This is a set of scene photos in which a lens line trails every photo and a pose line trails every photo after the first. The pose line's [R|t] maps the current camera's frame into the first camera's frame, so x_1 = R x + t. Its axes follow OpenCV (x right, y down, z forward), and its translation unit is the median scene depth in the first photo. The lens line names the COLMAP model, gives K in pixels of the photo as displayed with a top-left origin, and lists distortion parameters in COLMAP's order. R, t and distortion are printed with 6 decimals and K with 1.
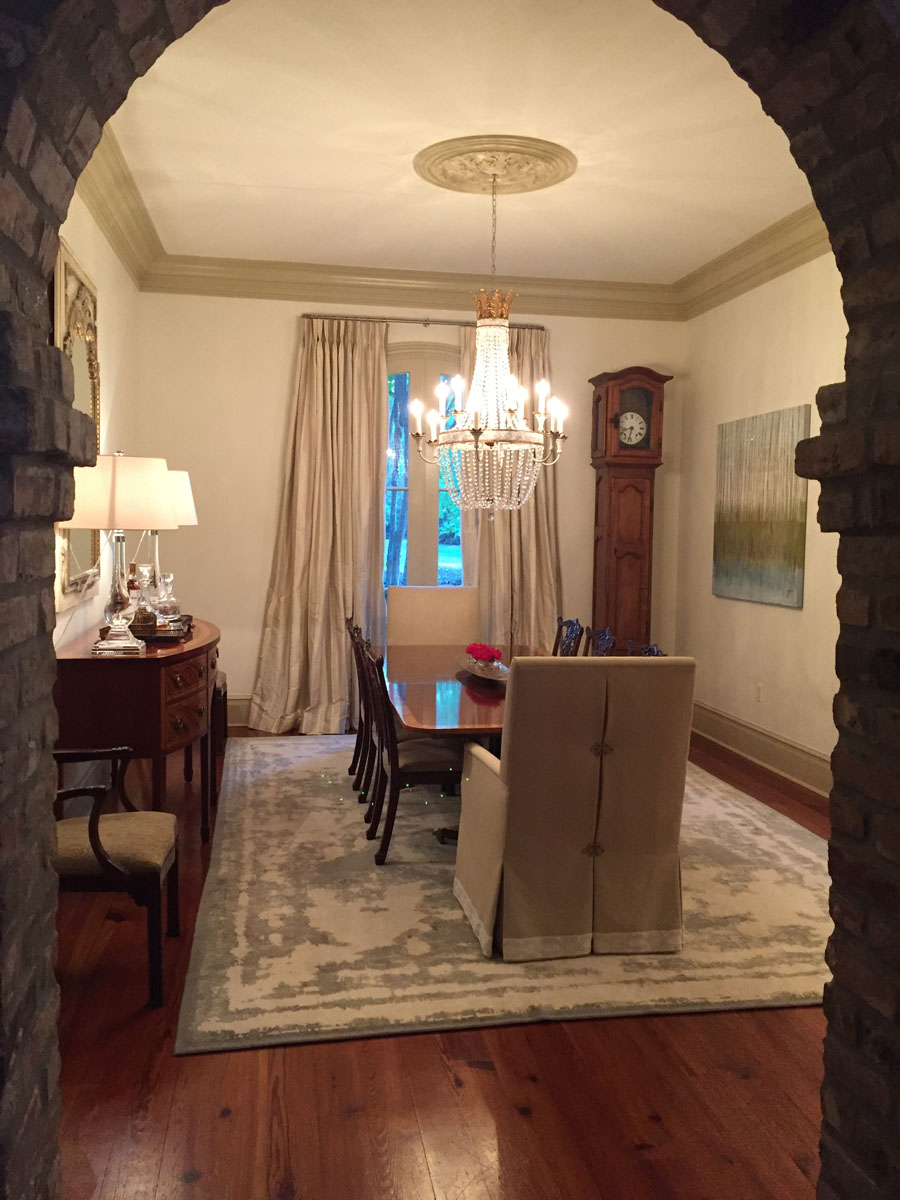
lens RADIAL K [[1022.9, 0, 451.3], [0, 1022.9, 600.2], [0, 0, 1]] dist [0.016396, 0.000890]
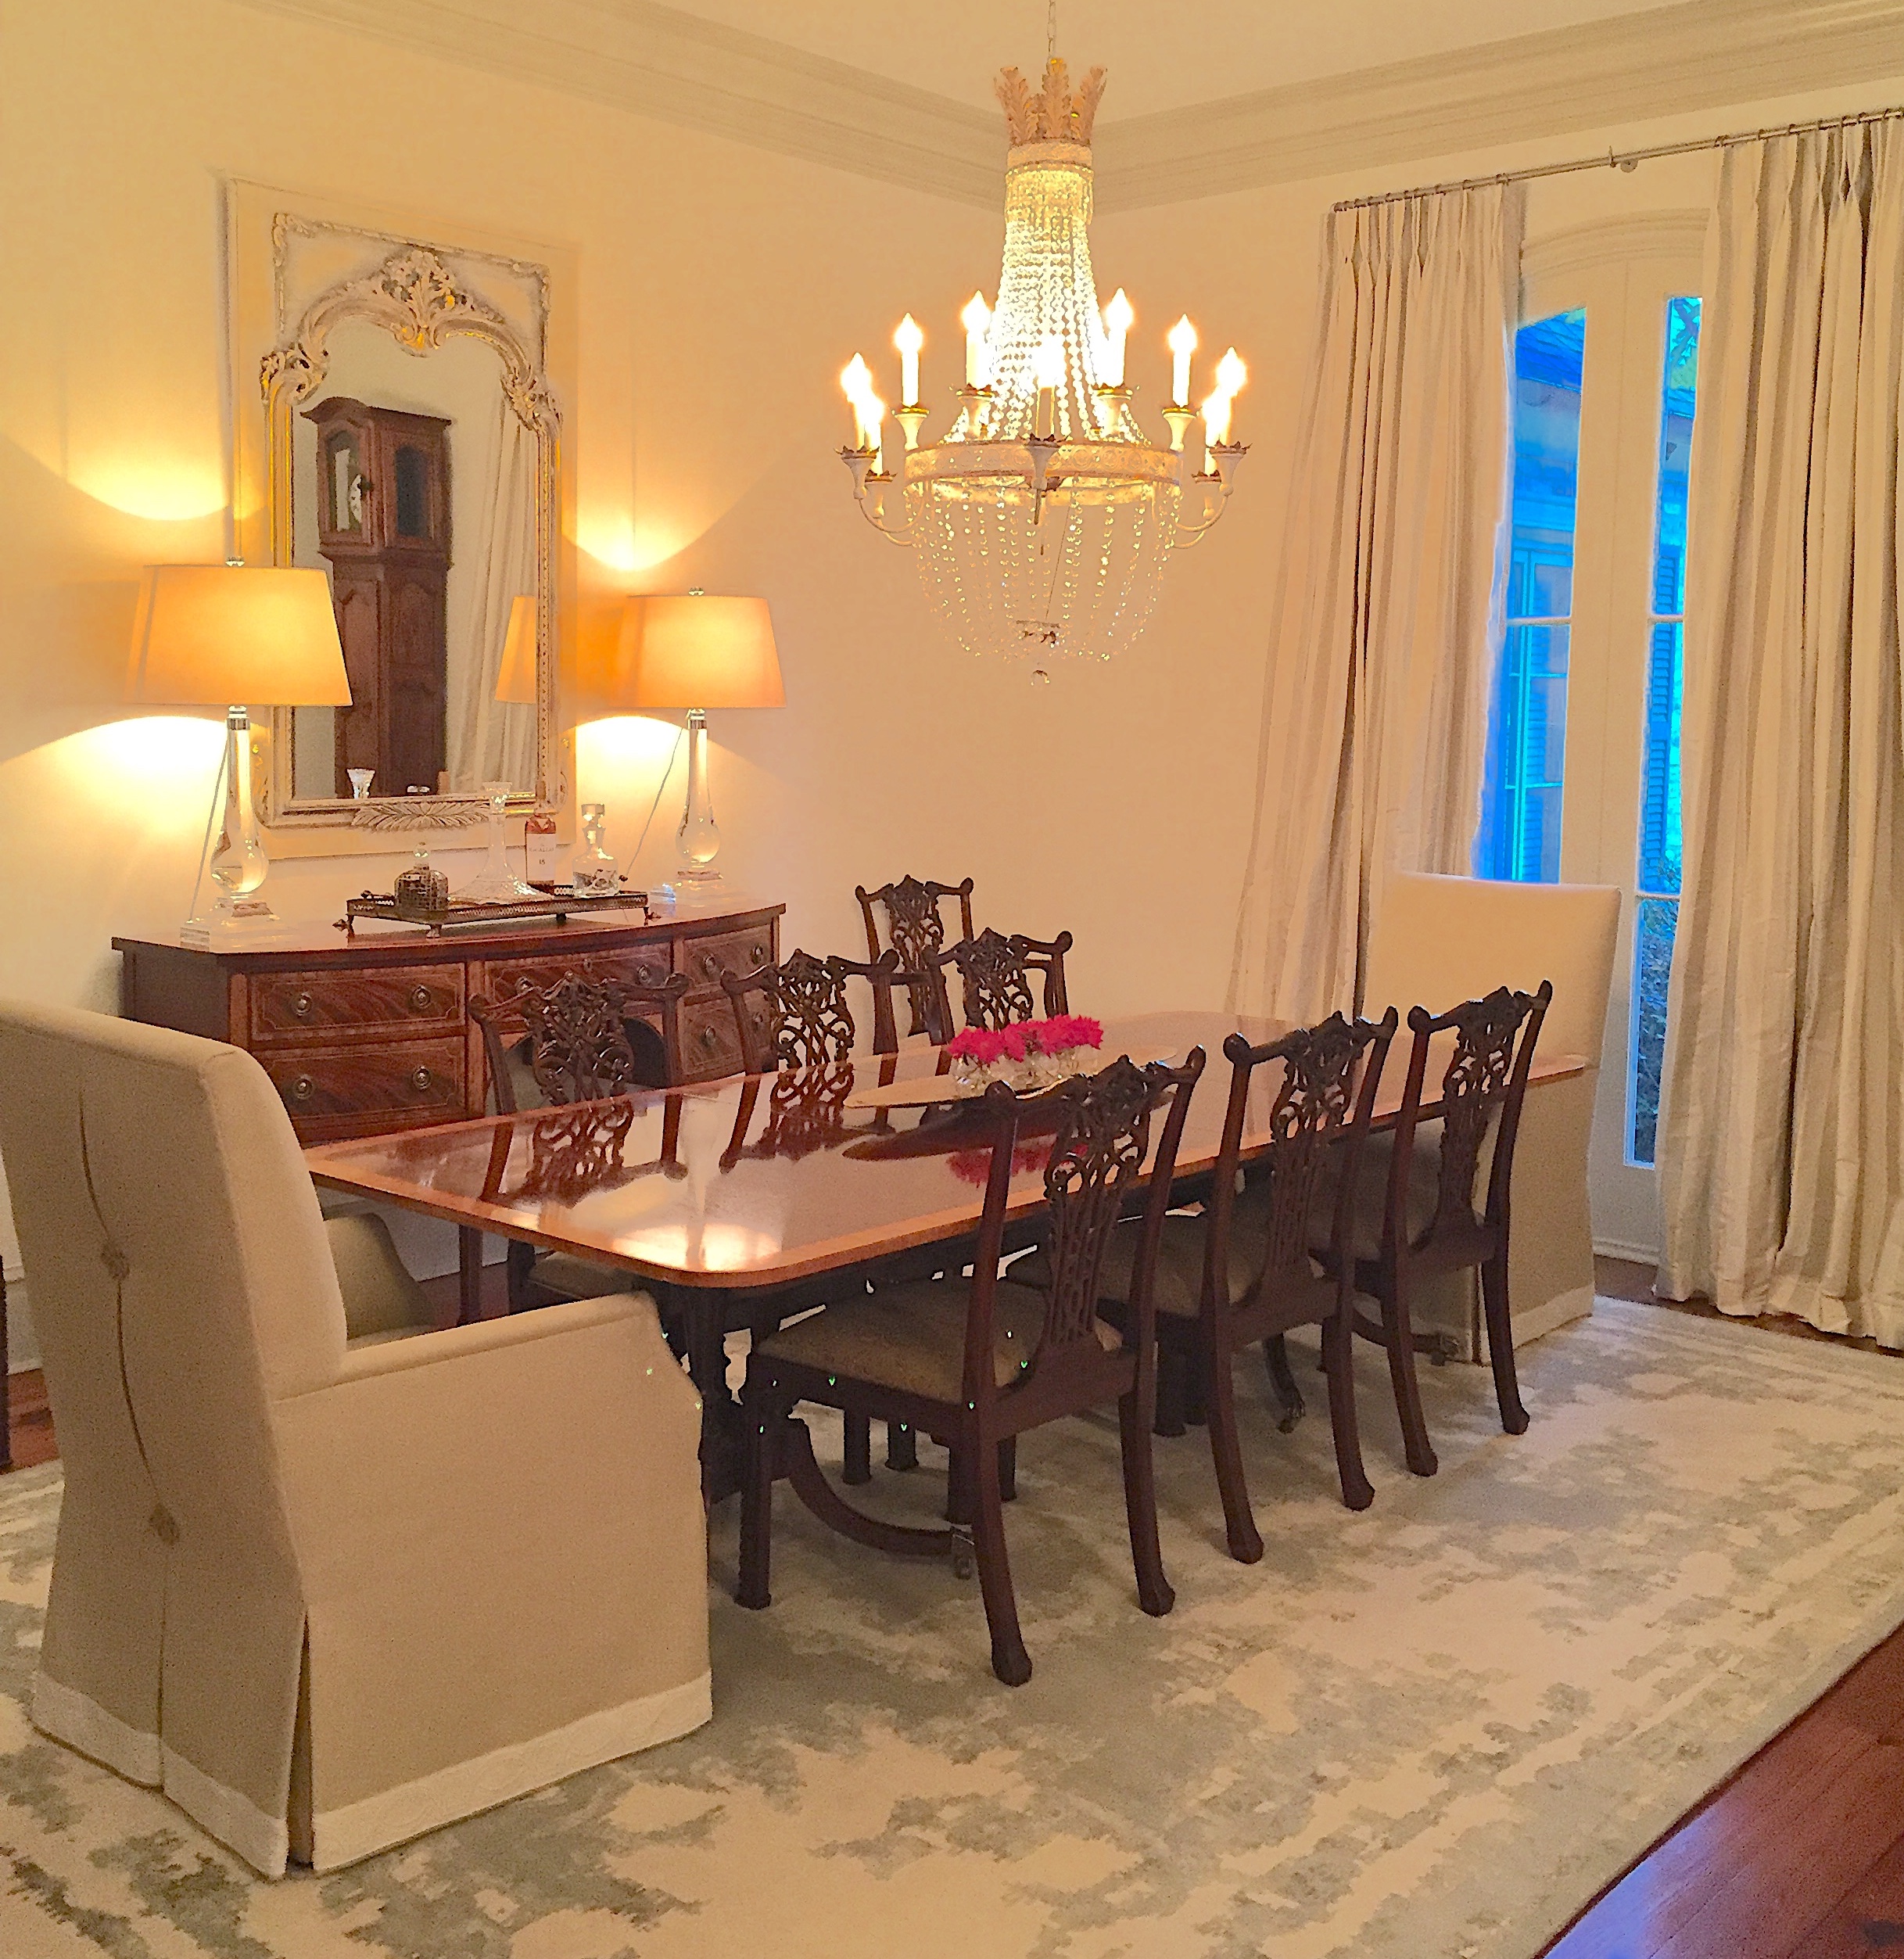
lens RADIAL K [[2160.2, 0, 952.5], [0, 2160.2, 974.1], [0, 0, 1]] dist [0.028011, 0.000000]
pose [[0.627896, 0.087145, -0.773403, 0.658848], [-0.064313, 0.996123, 0.060027, -0.023067], [0.775635, 0.012049, 0.631066, 0.496138]]
